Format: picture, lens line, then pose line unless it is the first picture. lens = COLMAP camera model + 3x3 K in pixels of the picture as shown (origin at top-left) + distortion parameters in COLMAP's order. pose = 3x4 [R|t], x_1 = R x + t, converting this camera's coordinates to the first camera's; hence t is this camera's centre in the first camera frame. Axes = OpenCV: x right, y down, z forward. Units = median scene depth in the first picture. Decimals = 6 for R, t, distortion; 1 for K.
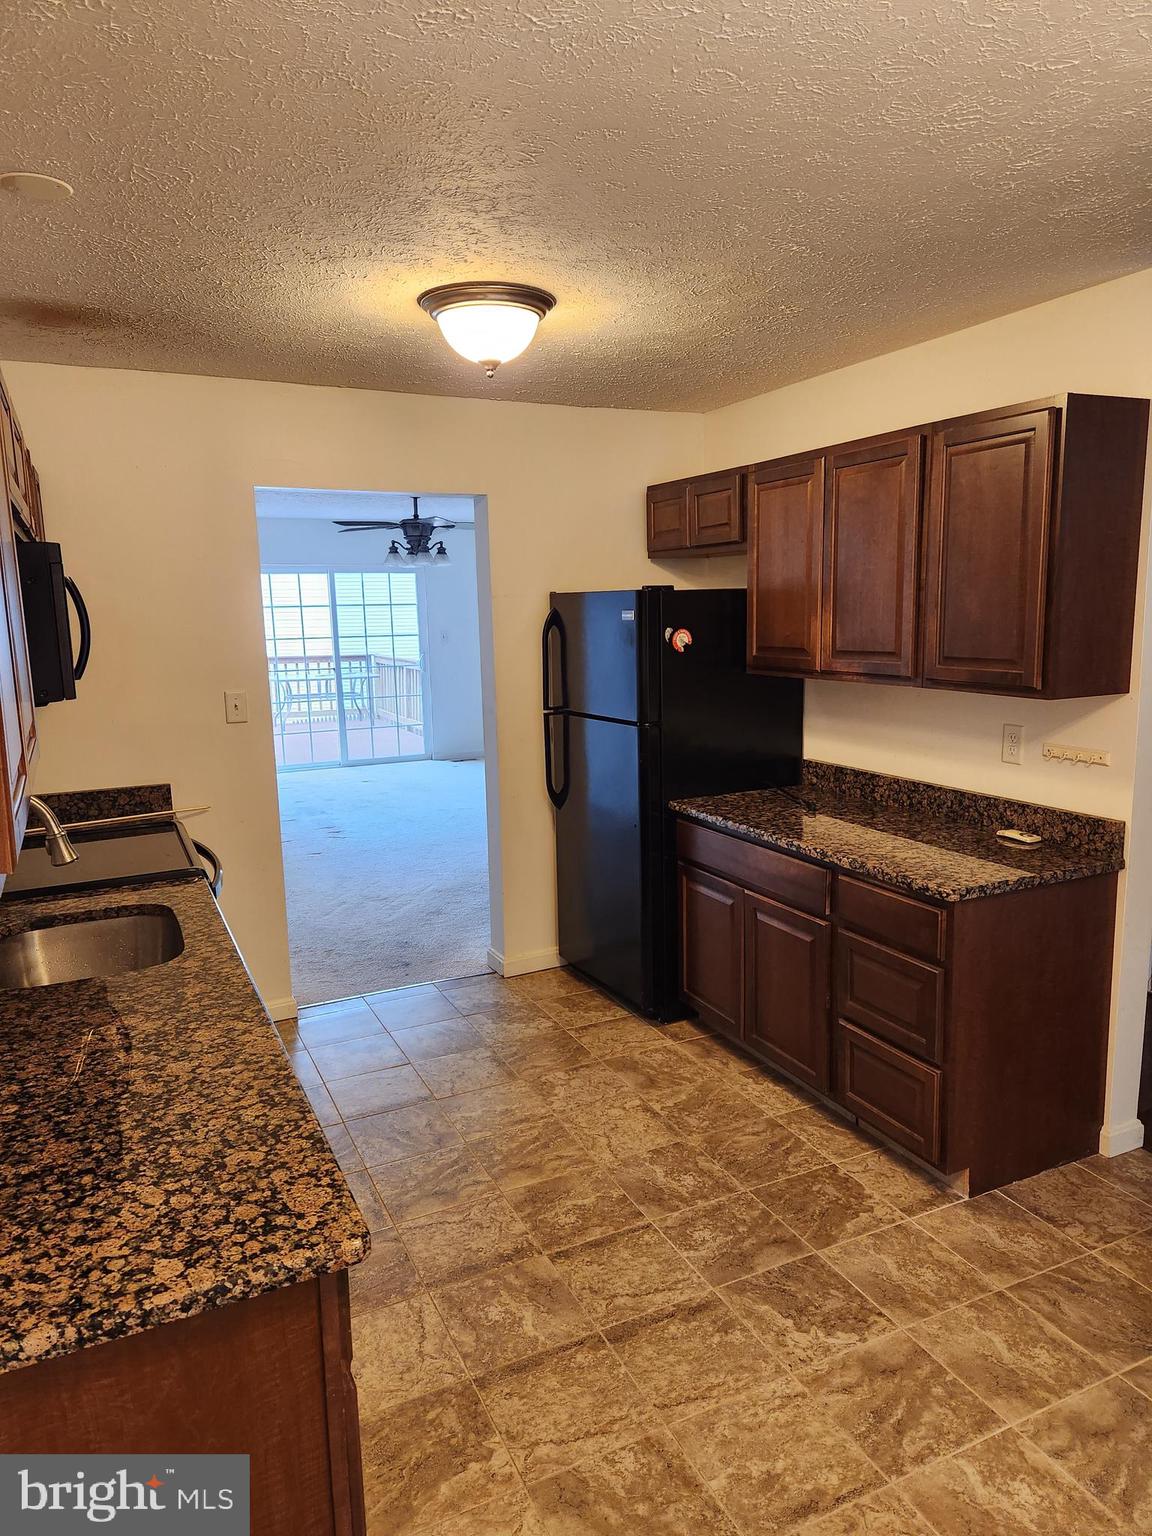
lens RADIAL K [[1028.8, 0, 576.0], [0, 1028.8, 768.0], [0, 0, 1]] dist [0.003425, 0.000227]
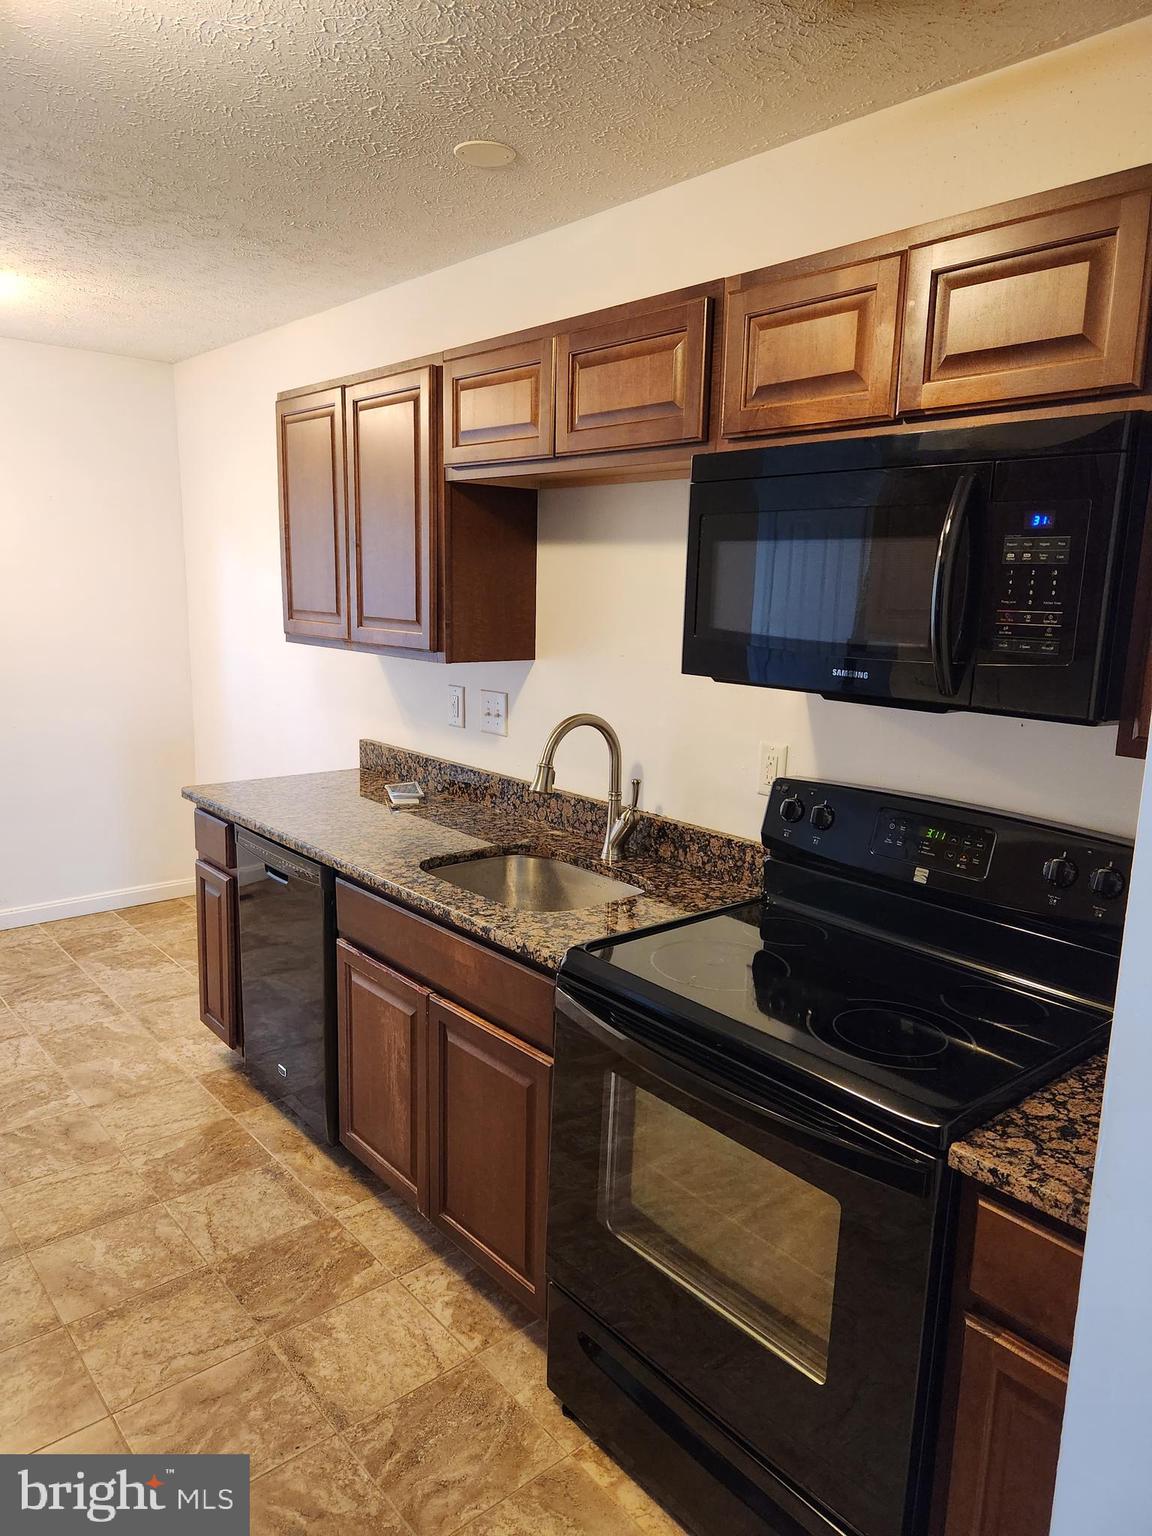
lens RADIAL K [[1028.8, 0, 576.0], [0, 1028.8, 768.0], [0, 0, 1]] dist [0.003425, 0.000227]
pose [[-0.963576, 0.037825, -0.264747, -0.243102], [-0.055996, 0.939468, 0.338029, -0.269873], [0.261507, 0.340542, -0.903131, 1.847779]]
